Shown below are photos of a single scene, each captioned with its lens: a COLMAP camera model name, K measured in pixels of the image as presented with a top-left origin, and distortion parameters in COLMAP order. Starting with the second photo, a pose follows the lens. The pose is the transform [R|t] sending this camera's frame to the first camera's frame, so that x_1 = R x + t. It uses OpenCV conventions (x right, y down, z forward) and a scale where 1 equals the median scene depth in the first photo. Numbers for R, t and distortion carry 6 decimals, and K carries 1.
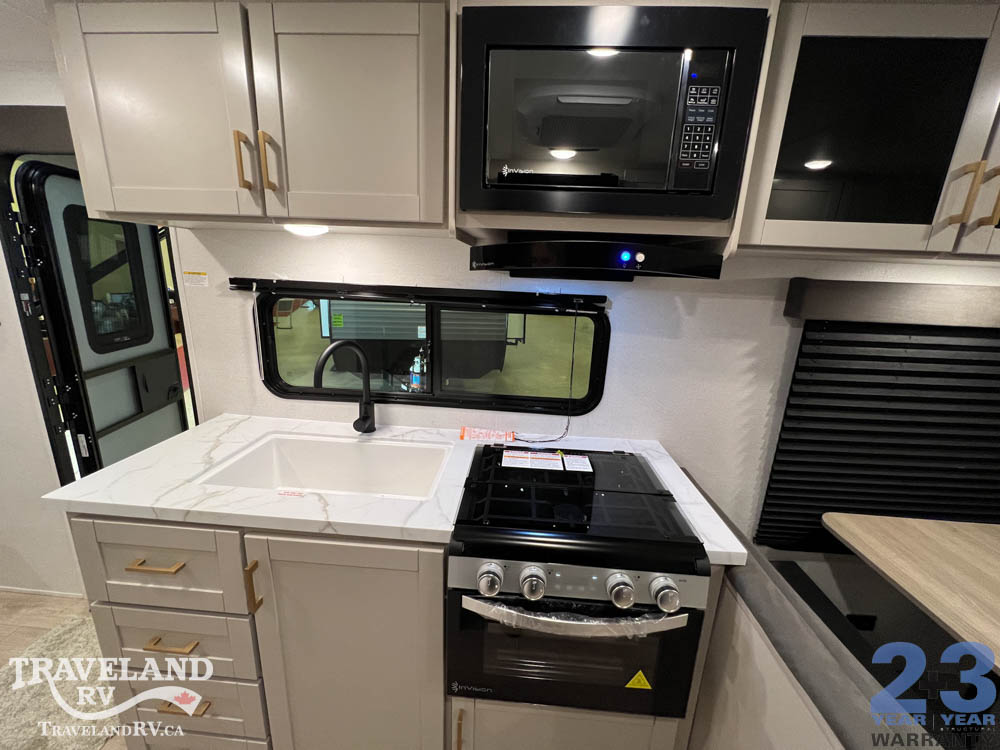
lens RADIAL K [[401.9, 0, 500.7], [0, 401.9, 372.1], [0, 0, 1]] dist [-0.000602, -0.000331]
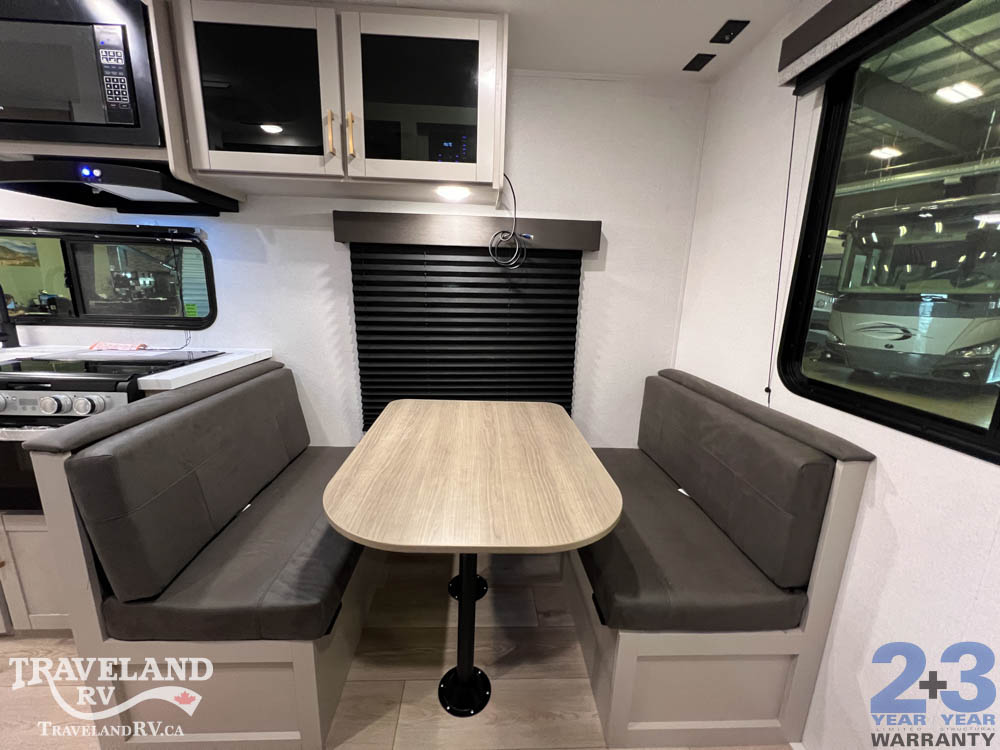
lens RADIAL K [[406.4, 0, 500.0], [0, 406.4, 375.0], [0, 0, 1]] dist [-0.001637, -0.000143]
pose [[0.994070, -0.032091, 0.103900, 1.061983], [0.034360, 0.999207, -0.020125, 0.331404], [-0.103171, 0.023575, 0.994384, -0.352756]]
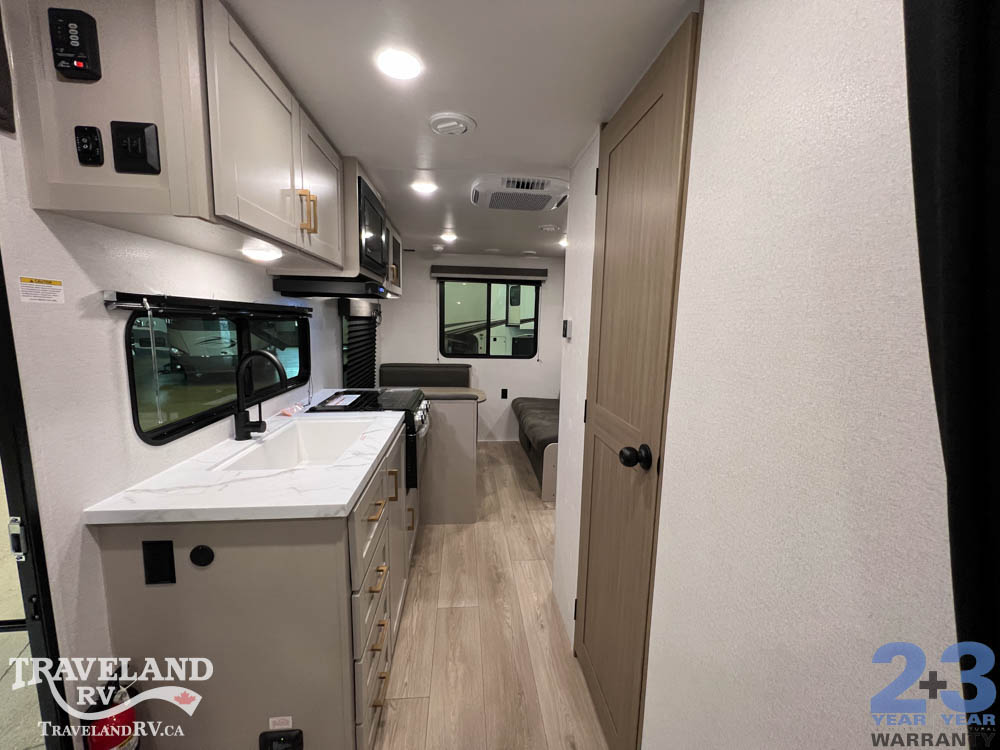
lens RADIAL K [[401.9, 0, 500.7], [0, 401.9, 372.1], [0, 0, 1]] dist [-0.000602, -0.000331]
pose [[-0.162963, -0.174402, 0.971096, -1.485785], [0.211672, 0.955155, 0.207061, -0.098699], [-0.963659, 0.239297, -0.118739, 0.454727]]
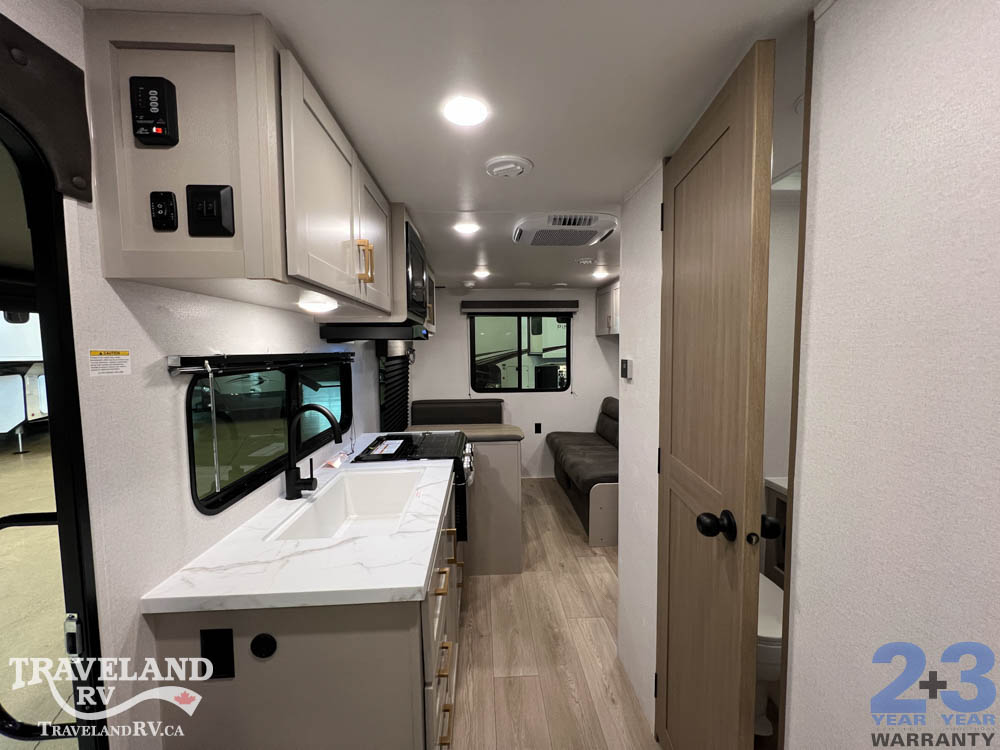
lens RADIAL K [[401.9, 0, 500.7], [0, 401.9, 372.1], [0, 0, 1]] dist [-0.000602, -0.000331]
pose [[-0.122878, -0.103105, 0.987051, -1.395723], [0.246125, 0.960351, 0.130956, -0.161997], [-0.961417, 0.259030, -0.092629, 0.543286]]
